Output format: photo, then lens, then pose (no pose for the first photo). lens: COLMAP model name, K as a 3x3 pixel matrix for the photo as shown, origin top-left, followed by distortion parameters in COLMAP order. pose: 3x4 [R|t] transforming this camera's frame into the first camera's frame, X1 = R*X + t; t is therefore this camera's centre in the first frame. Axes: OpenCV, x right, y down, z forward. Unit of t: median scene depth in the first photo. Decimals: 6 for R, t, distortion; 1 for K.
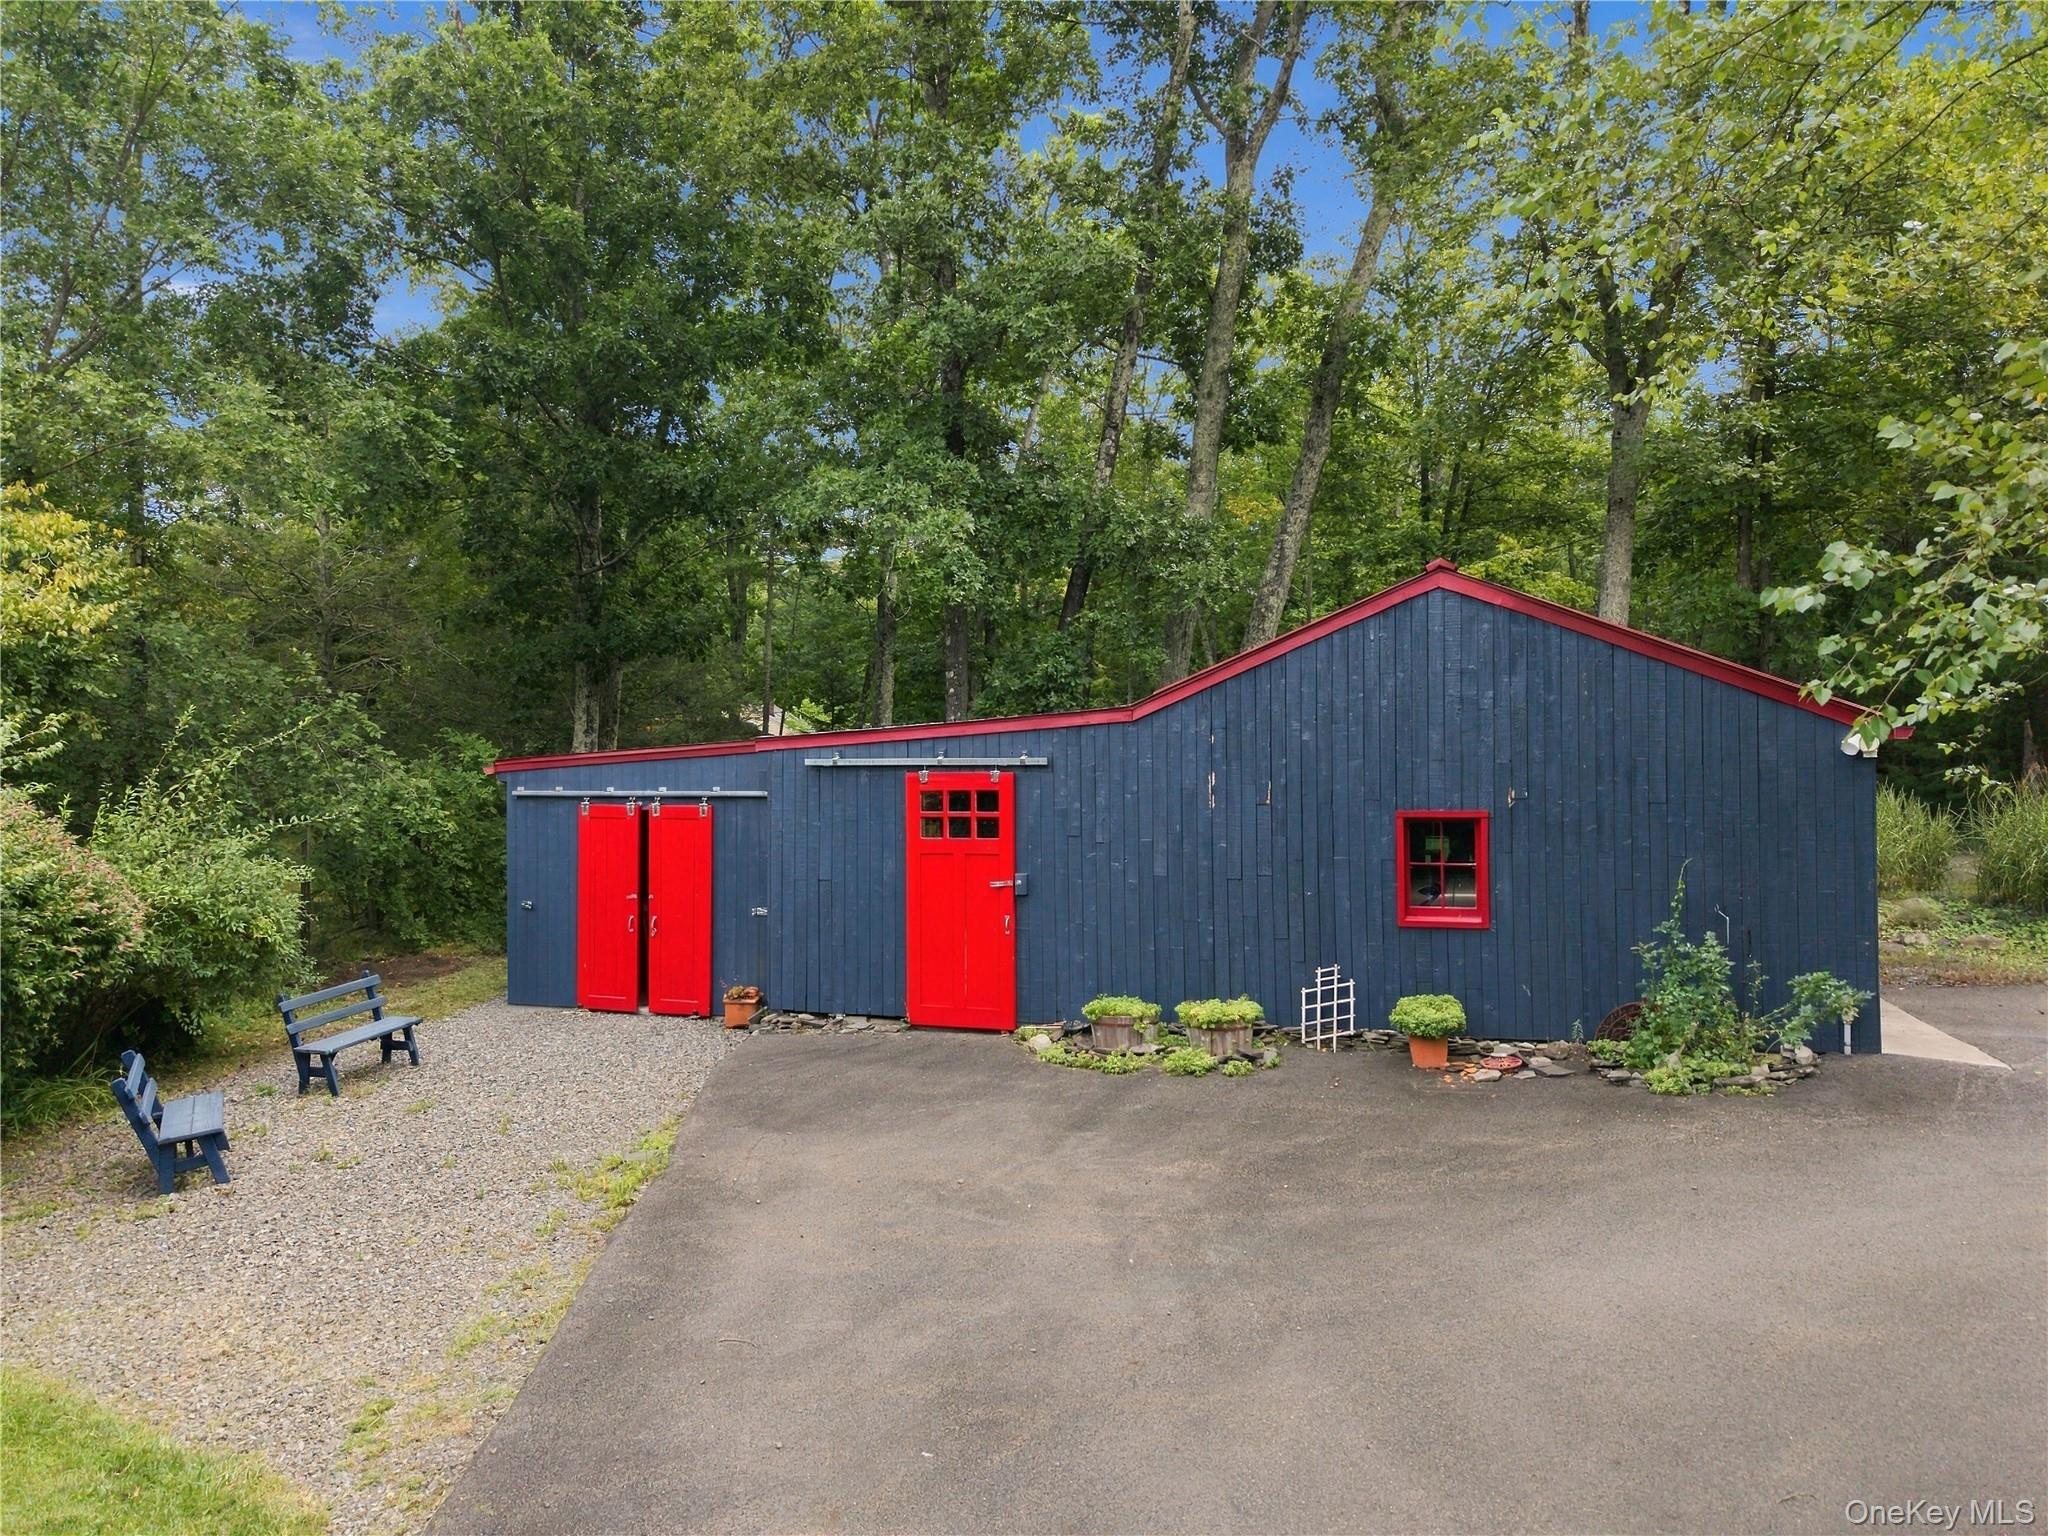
lens RADIAL K [[1423.3, 0, 1024.0], [0, 1423.3, 768.0], [0, 0, 1]] dist [0.193091, 0.000190]
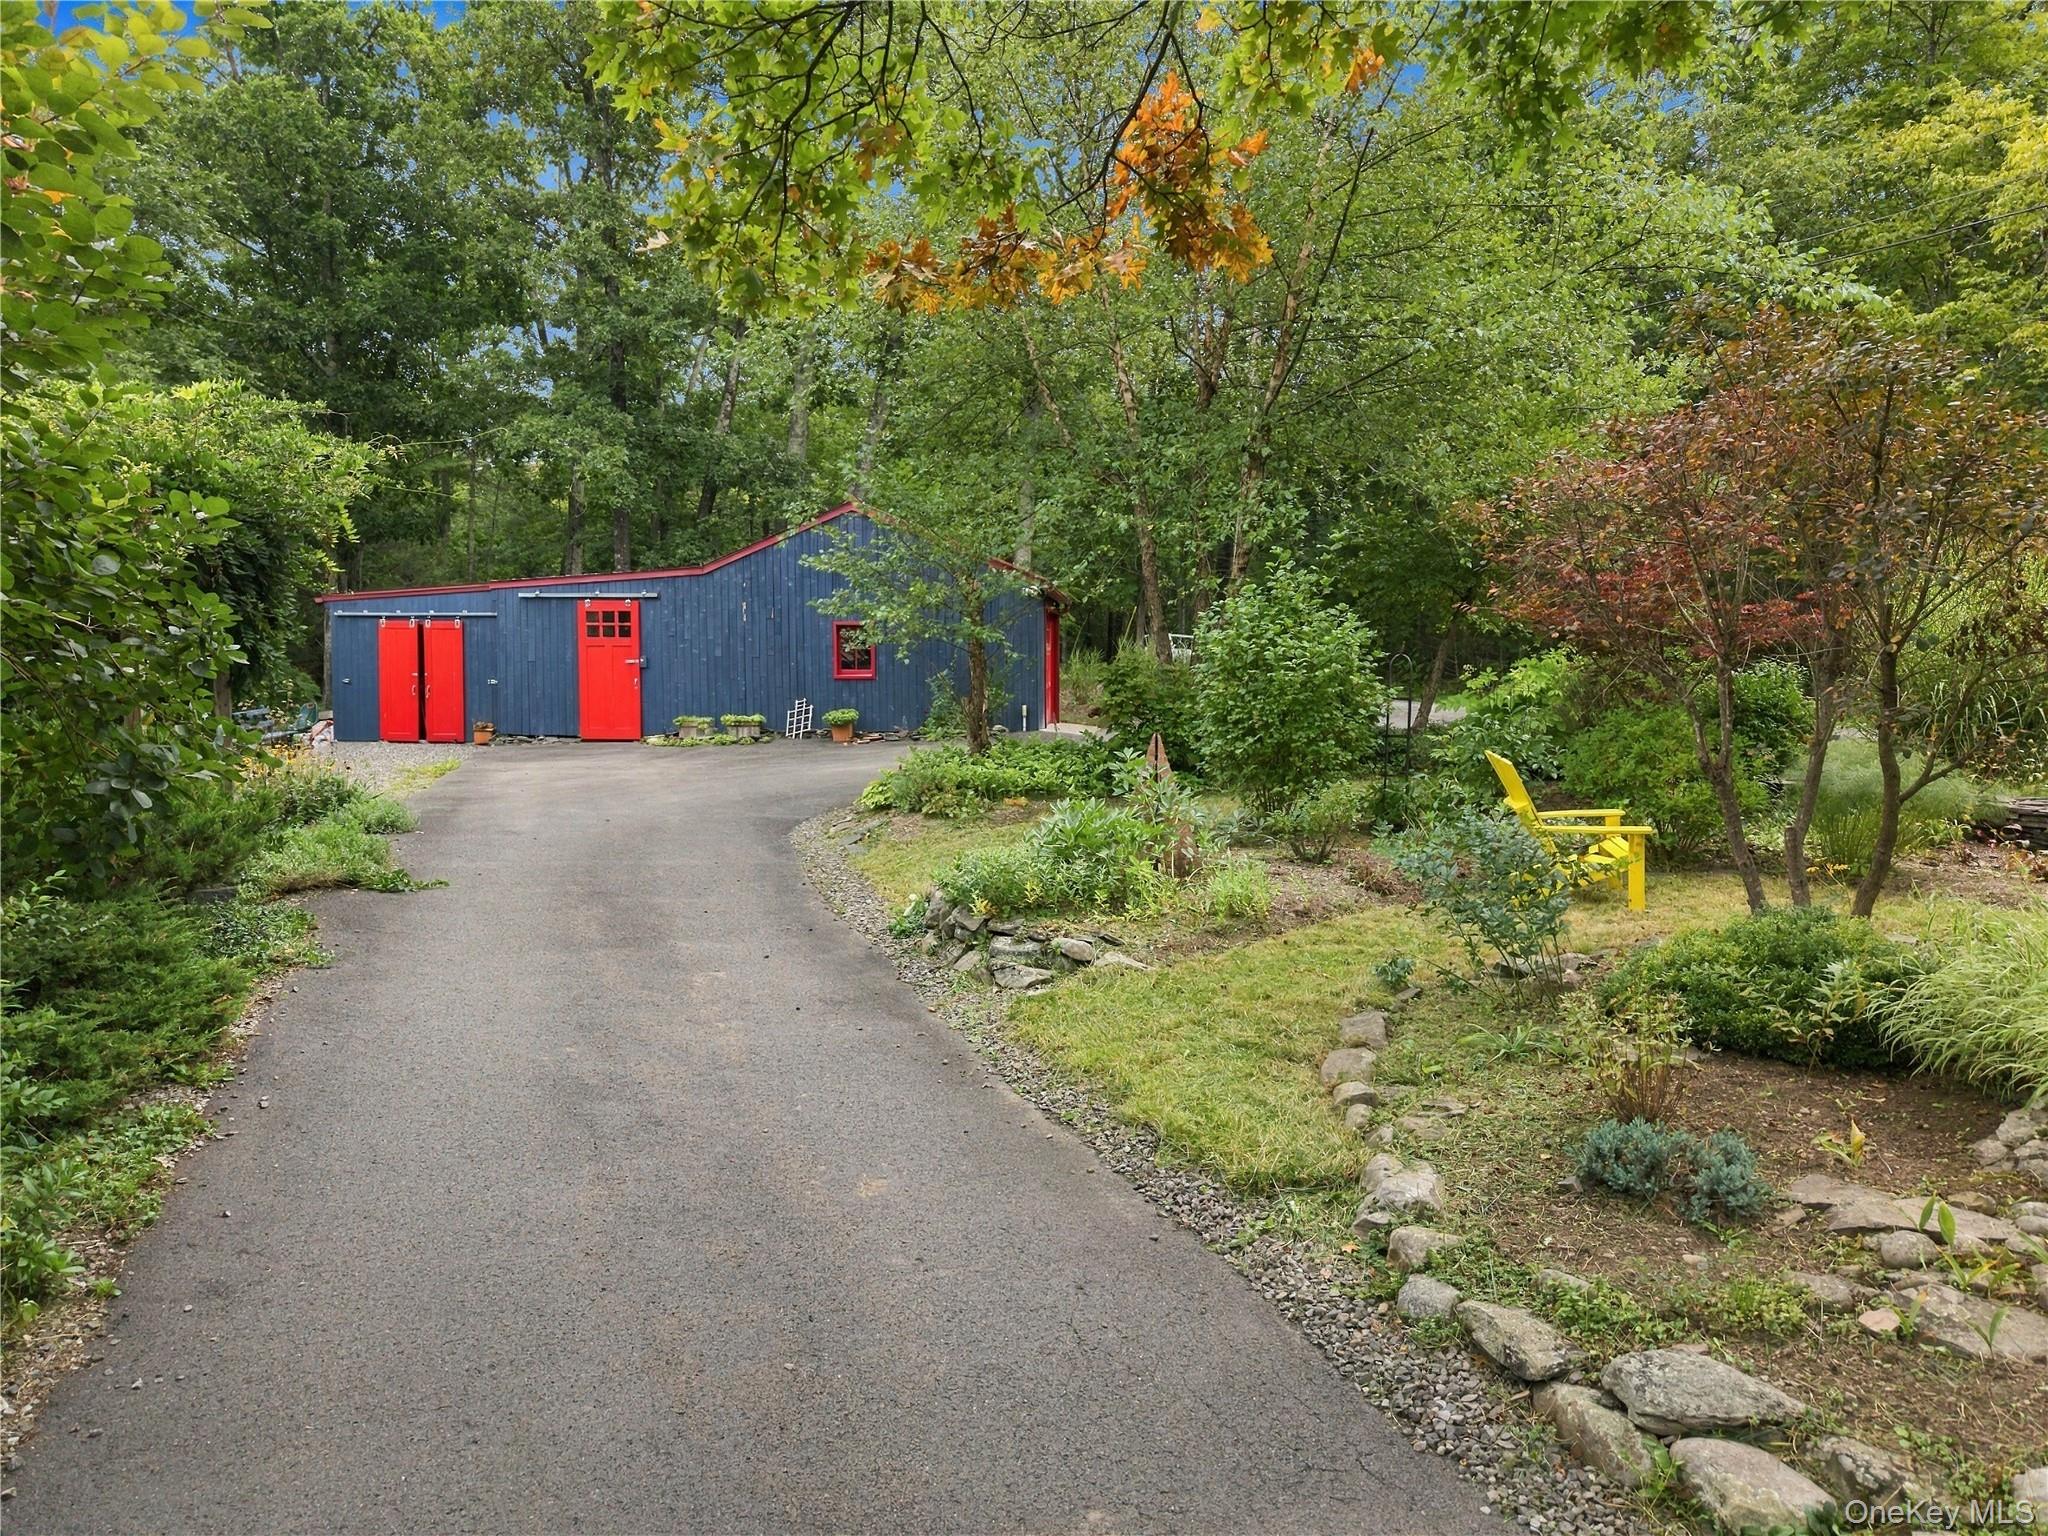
lens RADIAL K [[1411.3, 0, 1050.6], [0, 1411.3, 765.4], [0, 0, 1]] dist [0.002682, 0.002885]
pose [[0.976018, -0.006537, 0.217593, 0.102315], [-0.007022, 0.998084, 0.061481, 0.088414], [-0.217578, -0.061535, 0.974101, -0.814306]]
